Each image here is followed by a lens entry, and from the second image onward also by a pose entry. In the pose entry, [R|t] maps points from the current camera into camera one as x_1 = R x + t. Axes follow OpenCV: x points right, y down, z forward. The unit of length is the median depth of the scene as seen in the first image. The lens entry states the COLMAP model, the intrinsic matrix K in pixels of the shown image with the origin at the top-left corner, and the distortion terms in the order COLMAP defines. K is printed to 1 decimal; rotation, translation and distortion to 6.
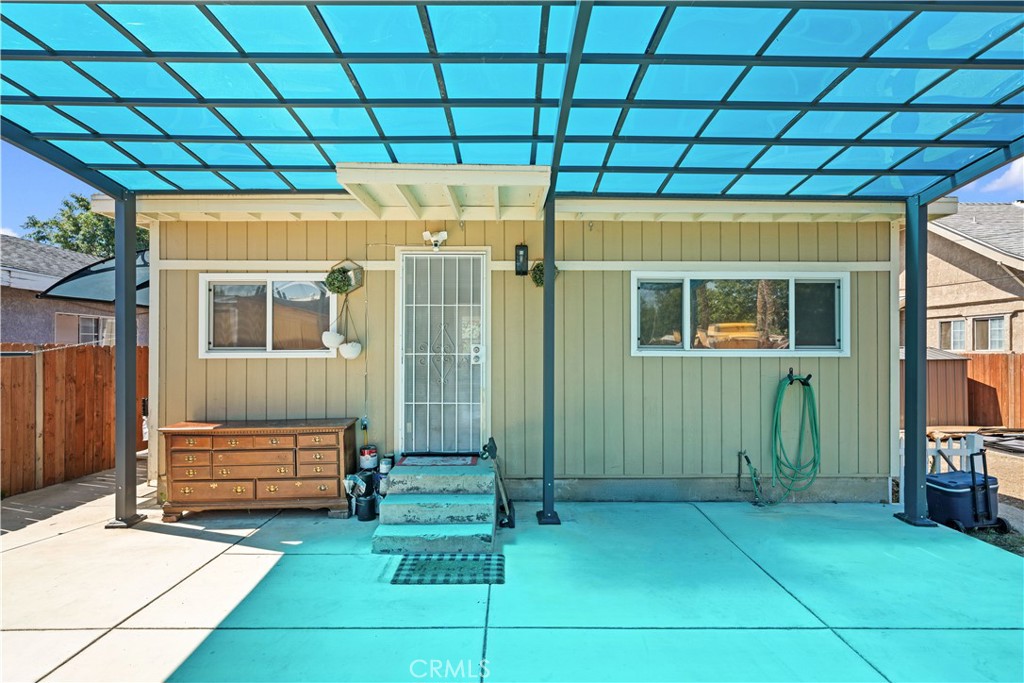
lens RADIAL K [[518.8, 0, 512.0], [0, 518.8, 341.5], [0, 0, 1]] dist [0.002879, 0.000699]
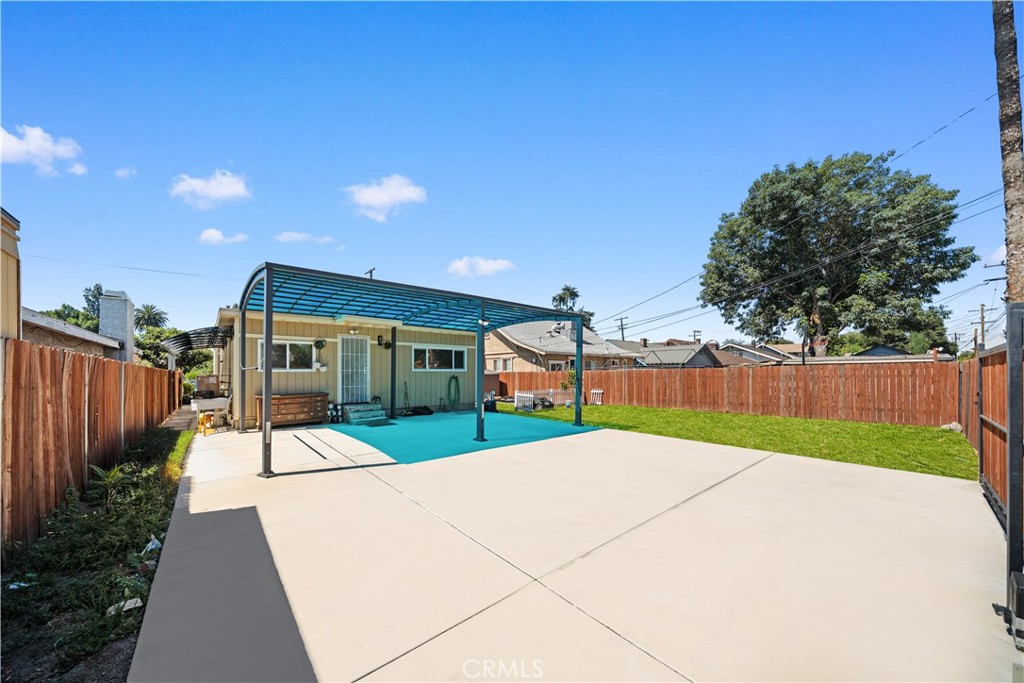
lens RADIAL K [[350.9, 0, 509.9], [0, 350.9, 371.0], [0, 0, 1]] dist [-0.000046, -0.000005]
pose [[0.756240, -0.001108, 0.654294, -0.754274], [-0.004622, 0.999965, 0.007036, 0.009152], [-0.654278, -0.008345, 0.756208, -1.096176]]
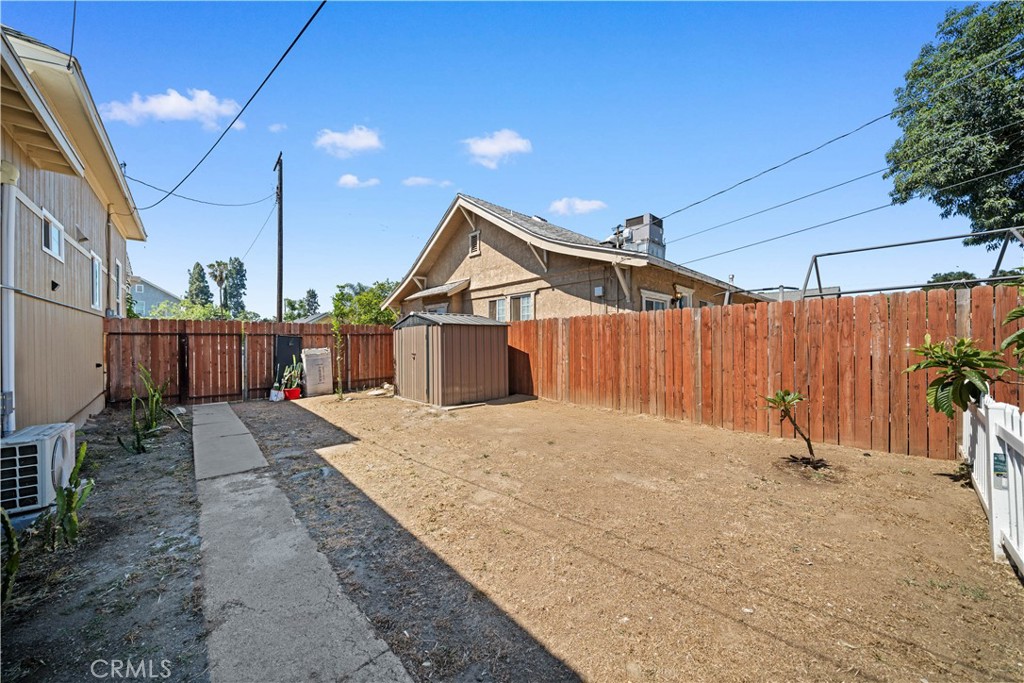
lens RADIAL K [[355.7, 0, 512.0], [0, 355.7, 341.5], [0, 0, 1]] dist [-0.000292, -0.000022]
pose [[0.738331, -0.006678, 0.674405, 0.965843], [-0.004007, 0.999890, 0.014288, 0.122991], [-0.674426, -0.013252, 0.738223, 1.126193]]
